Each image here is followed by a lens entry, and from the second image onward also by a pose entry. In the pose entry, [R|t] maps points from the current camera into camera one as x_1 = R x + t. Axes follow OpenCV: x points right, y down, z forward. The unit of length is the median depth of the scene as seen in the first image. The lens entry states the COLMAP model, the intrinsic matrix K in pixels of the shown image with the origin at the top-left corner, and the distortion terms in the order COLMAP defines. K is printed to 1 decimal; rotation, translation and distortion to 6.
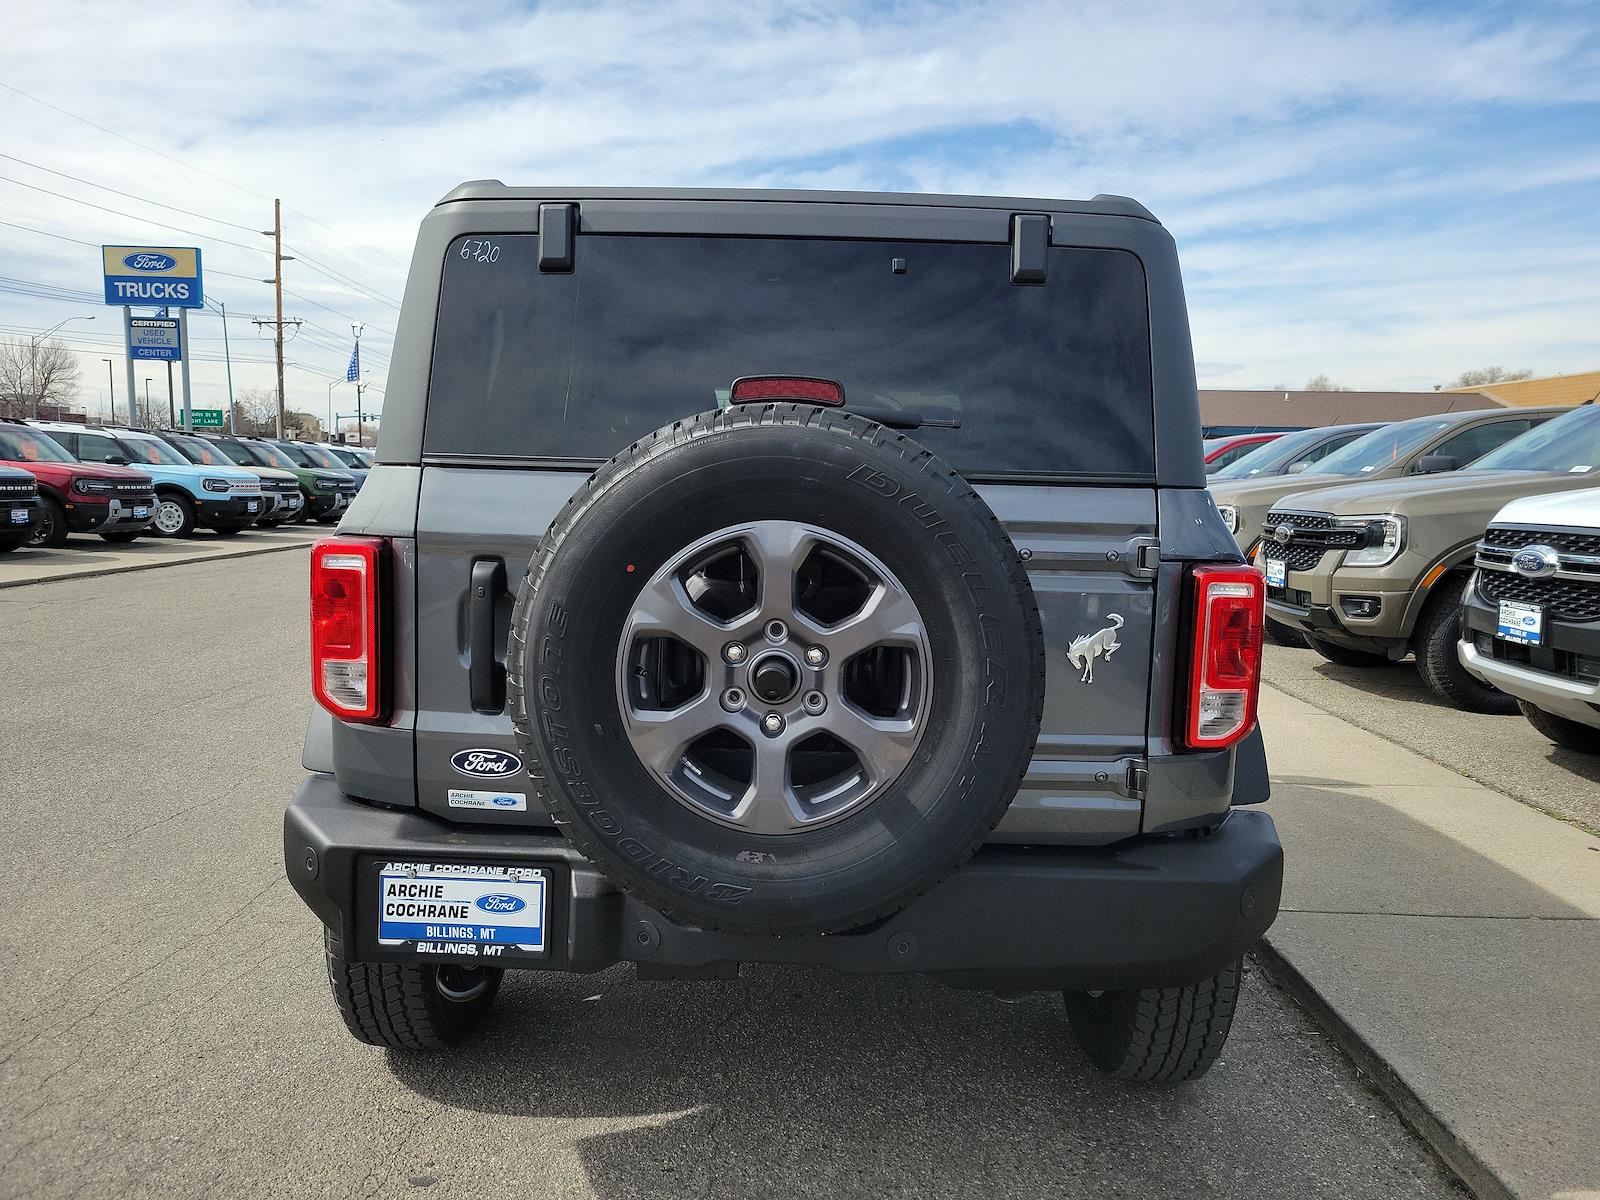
lens RADIAL K [[1180.3, 0, 800.0], [0, 1180.3, 600.0], [0, 0, 1]] dist [0.043026, -0.000932]
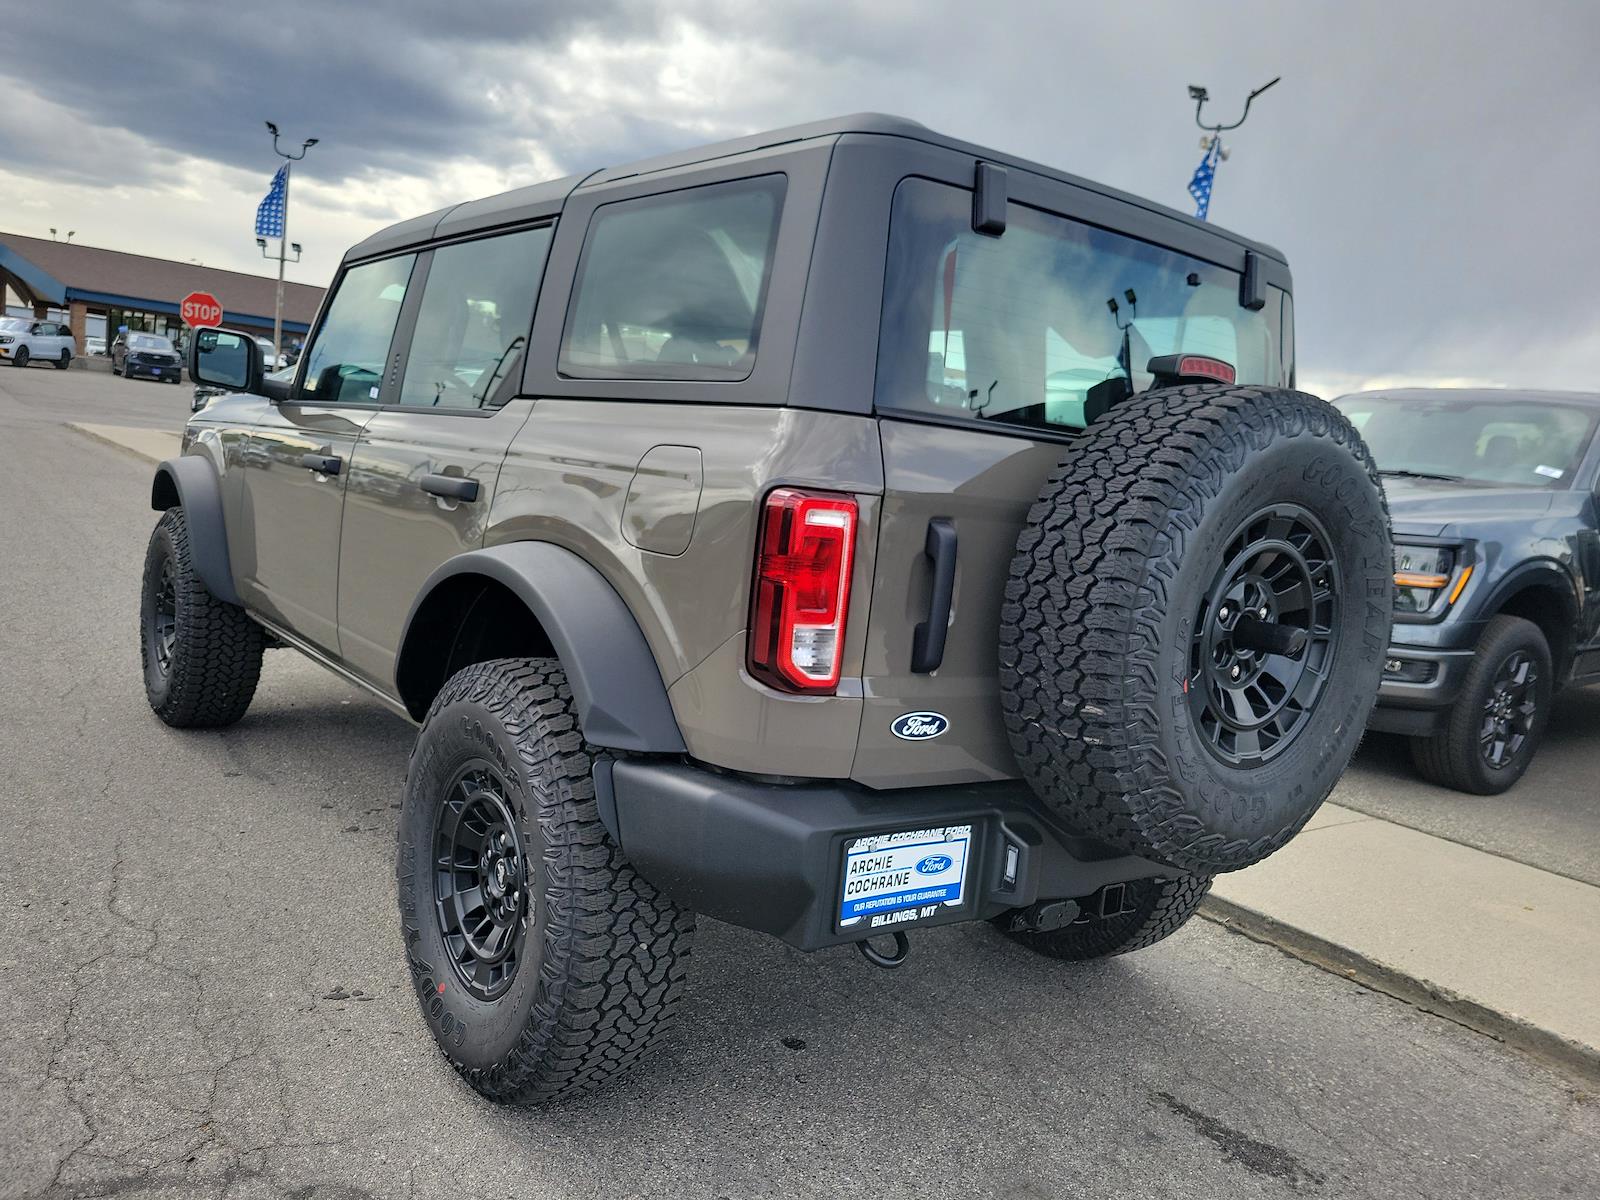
lens RADIAL K [[1210.0, 0, 799.9], [0, 1210.0, 589.7], [0, 0, 1]] dist [0.005403, 0.004552]
pose [[0.775333, -0.010840, 0.631459, -0.982729], [-0.028077, 0.998273, 0.051611, -0.025192], [-0.630928, -0.057745, 0.773690, 0.294875]]
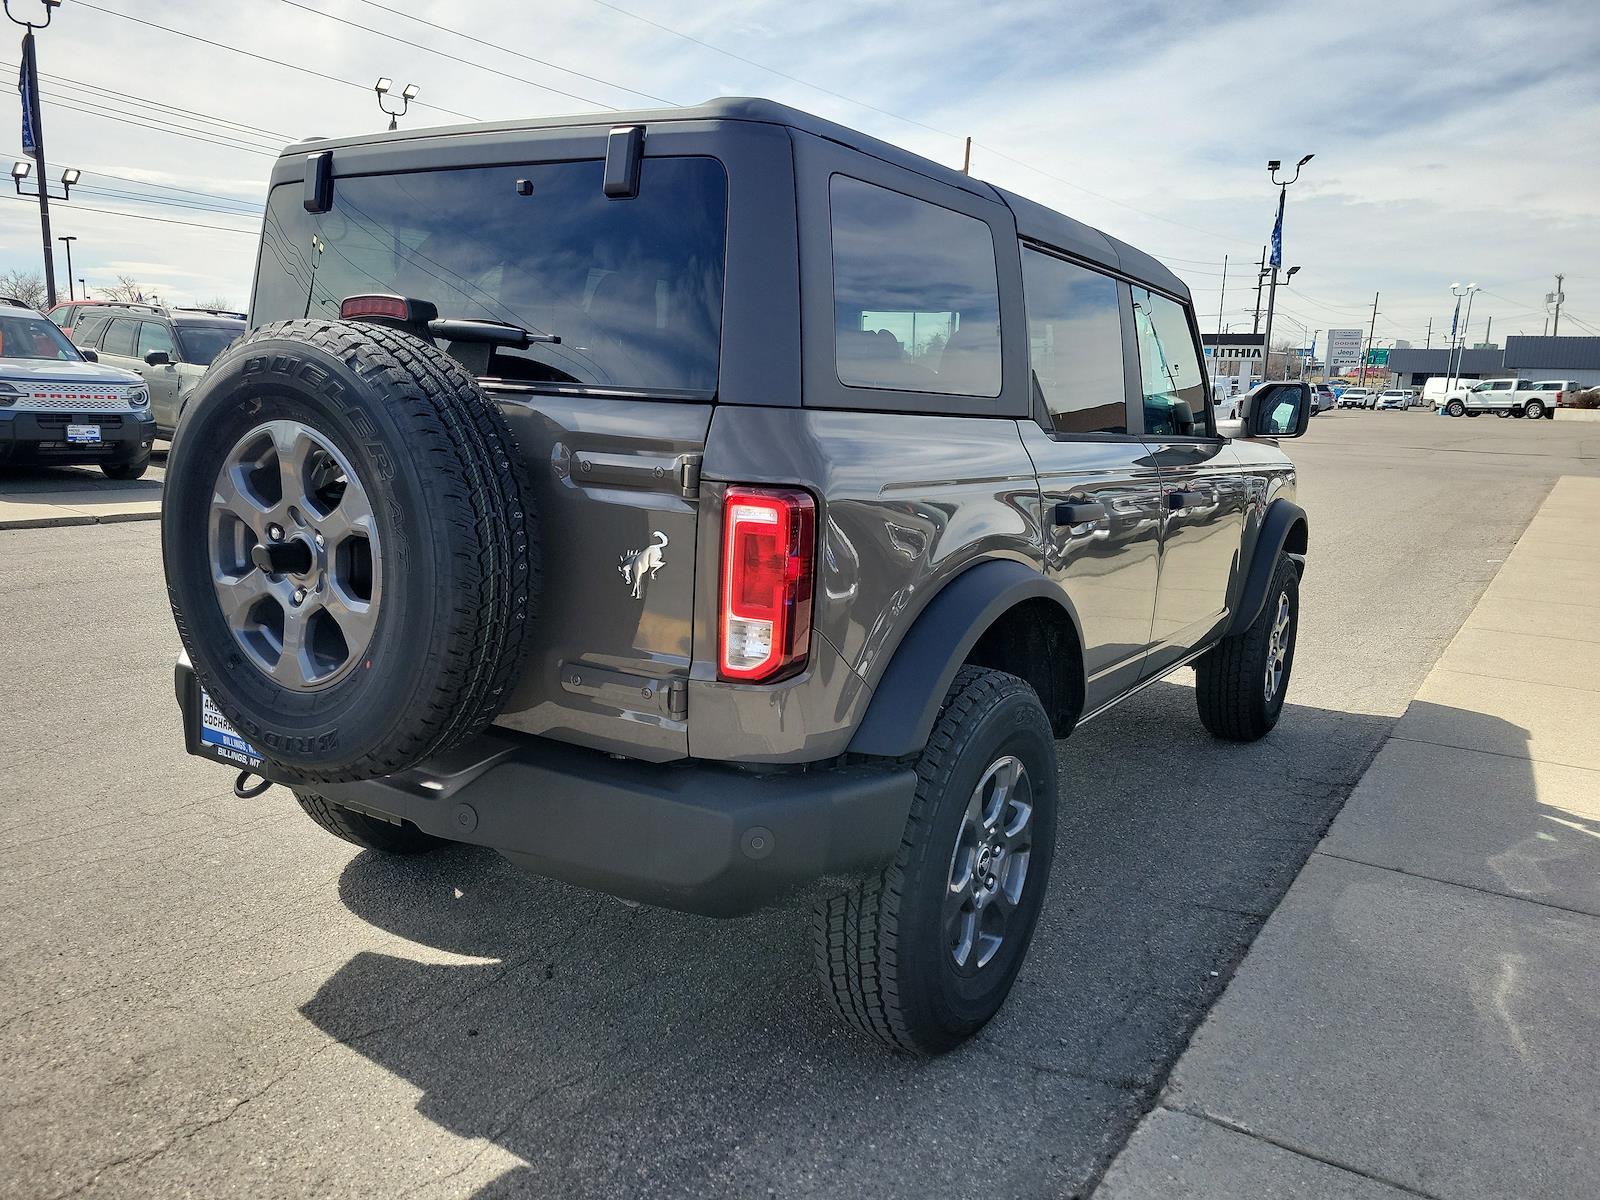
lens RADIAL K [[1231.4, 0, 810.9], [0, 1231.4, 603.7], [0, 0, 1]] dist [0.037241, -0.000620]
pose [[0.857240, 0.103166, -0.504476, 0.889731], [-0.074594, 0.994270, 0.076573, -0.016536], [0.509485, -0.028011, 0.860024, 0.176572]]
